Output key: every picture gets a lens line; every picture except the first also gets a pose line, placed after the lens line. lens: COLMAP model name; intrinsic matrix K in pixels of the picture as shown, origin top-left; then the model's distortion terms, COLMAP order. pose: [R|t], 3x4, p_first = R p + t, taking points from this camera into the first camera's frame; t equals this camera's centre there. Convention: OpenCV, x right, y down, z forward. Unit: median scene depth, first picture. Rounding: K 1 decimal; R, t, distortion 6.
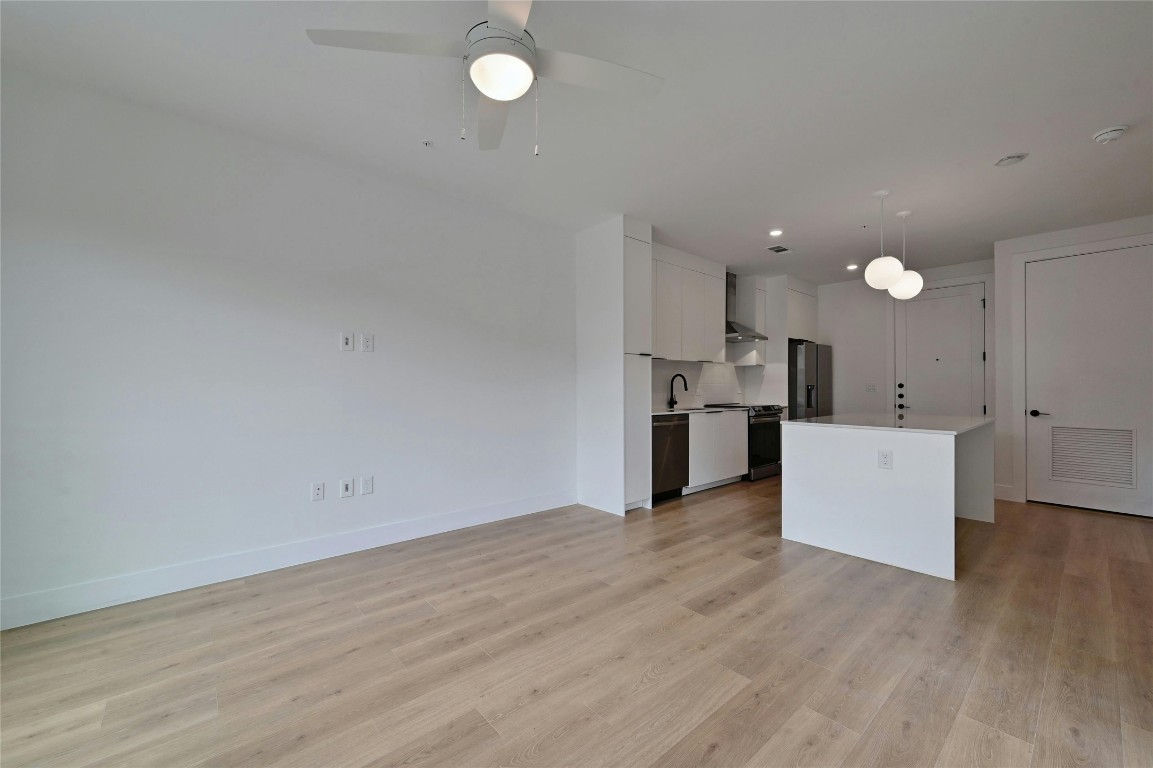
lens RADIAL K [[462.6, 0, 567.3], [0, 462.6, 381.0], [0, 0, 1]] dist [-0.008273, 0.002566]
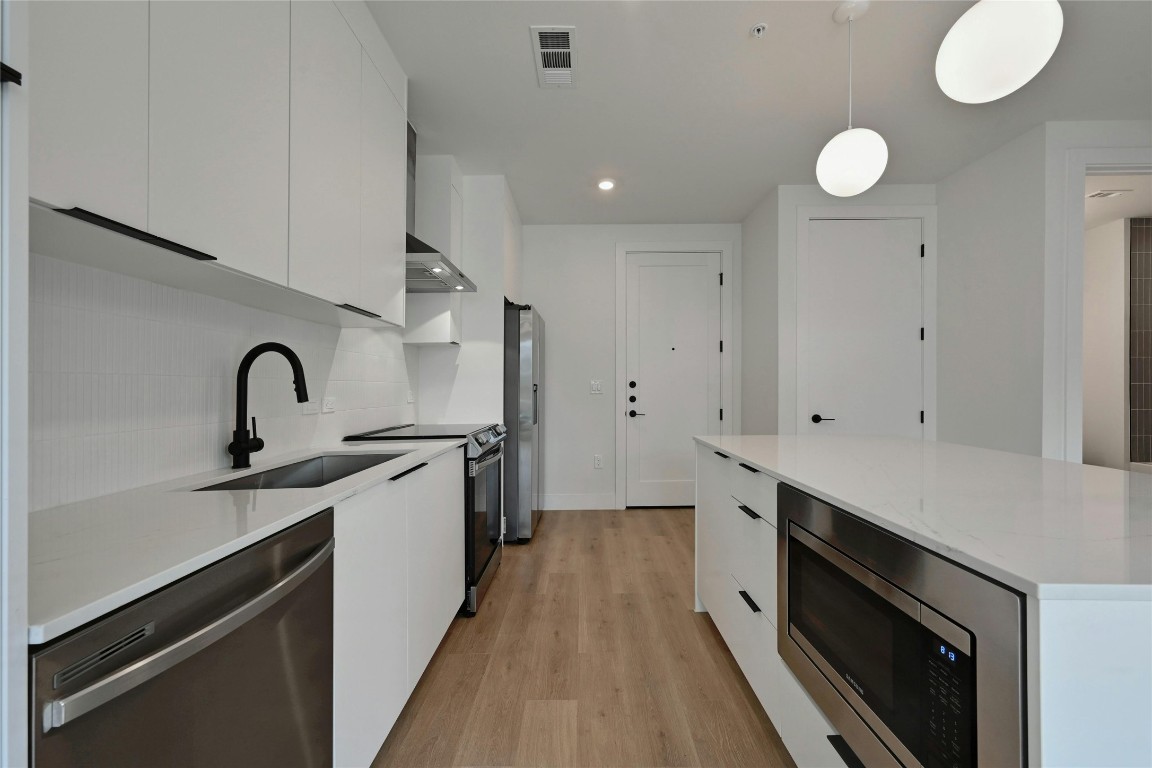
lens RADIAL K [[462.2, 0, 581.0], [0, 462.2, 388.6], [0, 0, 1]] dist [-0.008273, 0.002566]
pose [[0.659052, -0.009928, 0.752032, 0.178201], [-0.000400, 0.999908, 0.013551, 0.009349], [-0.752097, -0.009231, 0.658988, 0.774129]]
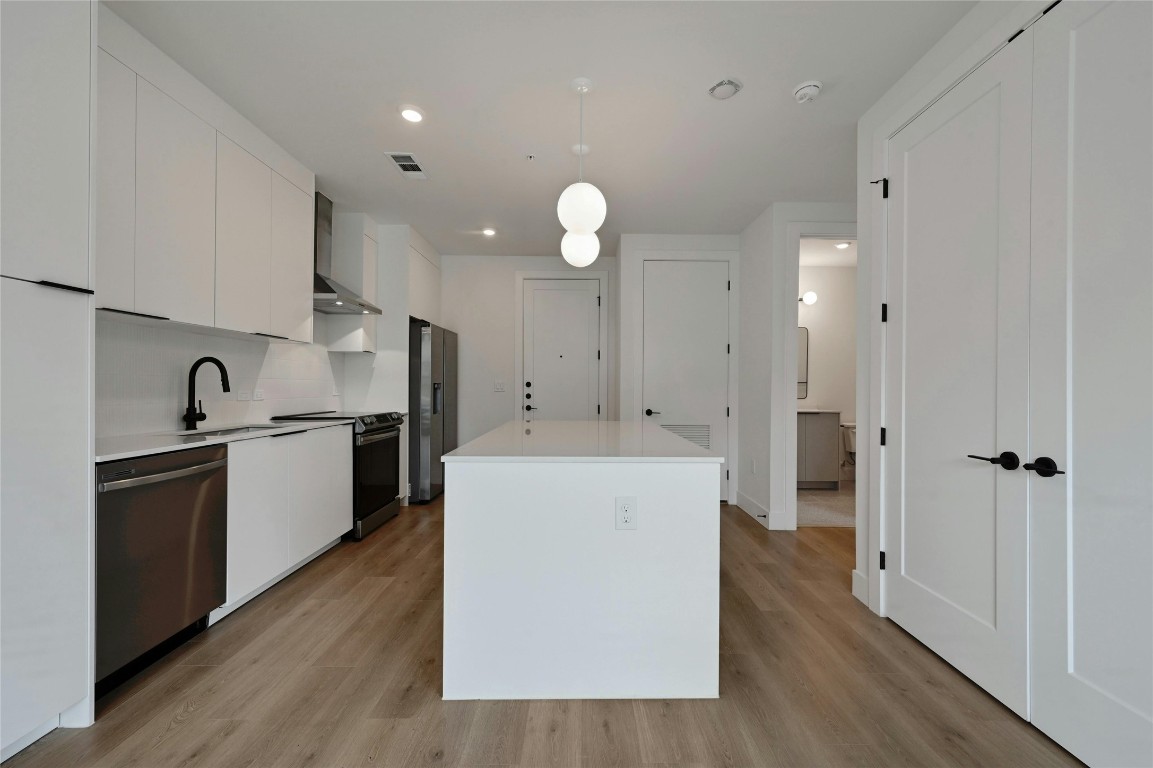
lens RADIAL K [[462.6, 0, 578.6], [0, 462.6, 391.2], [0, 0, 1]] dist [-0.008273, 0.002566]
pose [[0.655128, -0.005492, 0.755498, 0.151060], [-0.014588, 0.999695, 0.019917, 0.005541], [-0.755377, -0.024070, 0.654849, 0.451734]]
